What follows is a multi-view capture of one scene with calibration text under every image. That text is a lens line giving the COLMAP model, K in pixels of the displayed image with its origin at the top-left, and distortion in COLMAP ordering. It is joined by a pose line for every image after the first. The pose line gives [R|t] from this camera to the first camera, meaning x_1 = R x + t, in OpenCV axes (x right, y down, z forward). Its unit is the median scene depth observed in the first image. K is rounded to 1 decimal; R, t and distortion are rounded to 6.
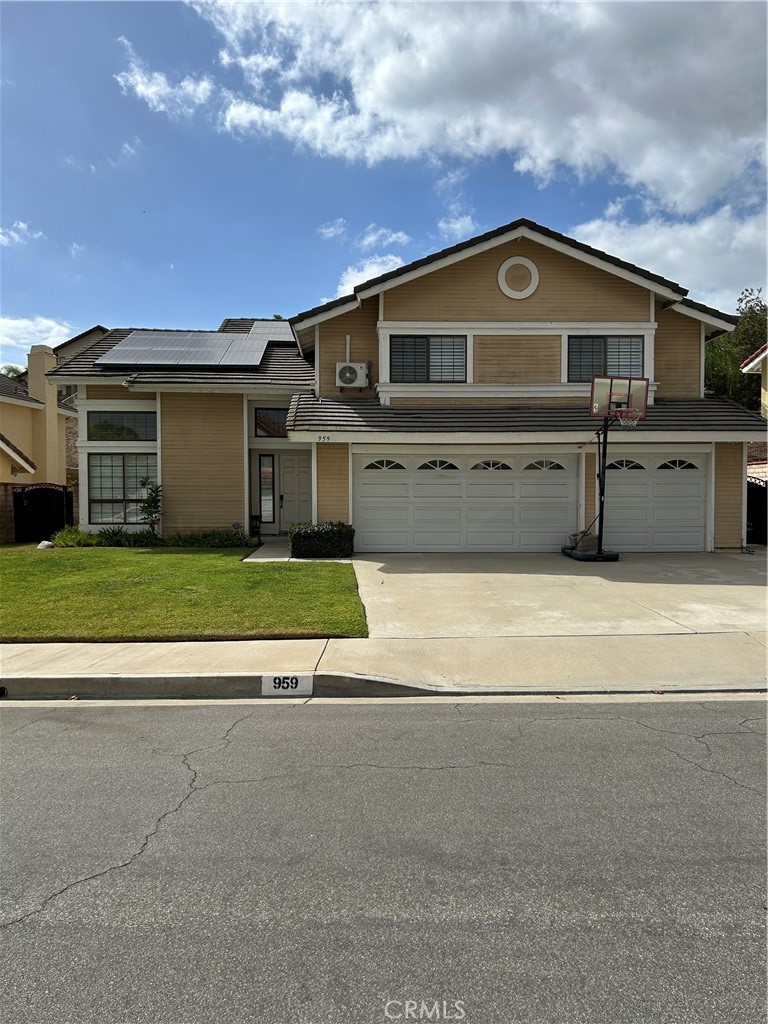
lens RADIAL K [[775.2, 0, 378.8], [0, 775.2, 515.8], [0, 0, 1]] dist [0.110591, 0.000526]
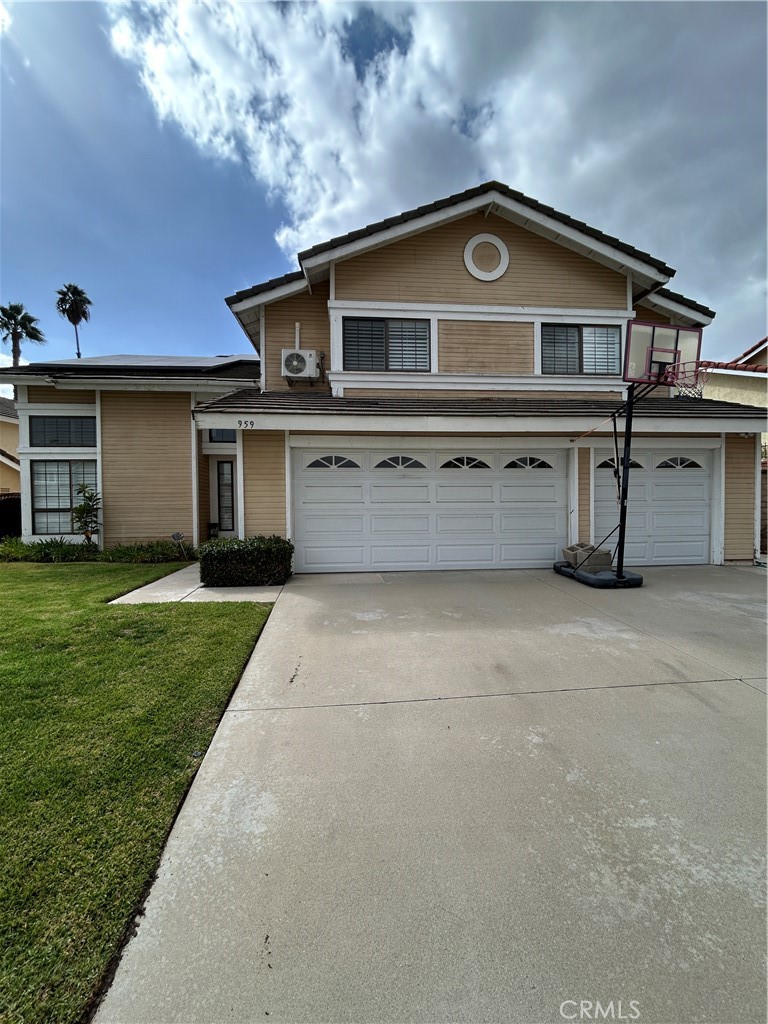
lens RADIAL K [[411.1, 0, 382.6], [0, 411.1, 518.3], [0, 0, 1]] dist [-0.003598, -0.000090]
pose [[0.998923, -0.009220, 0.045479, 0.035644], [0.008863, 0.999928, 0.008033, -0.010574], [-0.045549, -0.007621, 0.998933, 0.537170]]
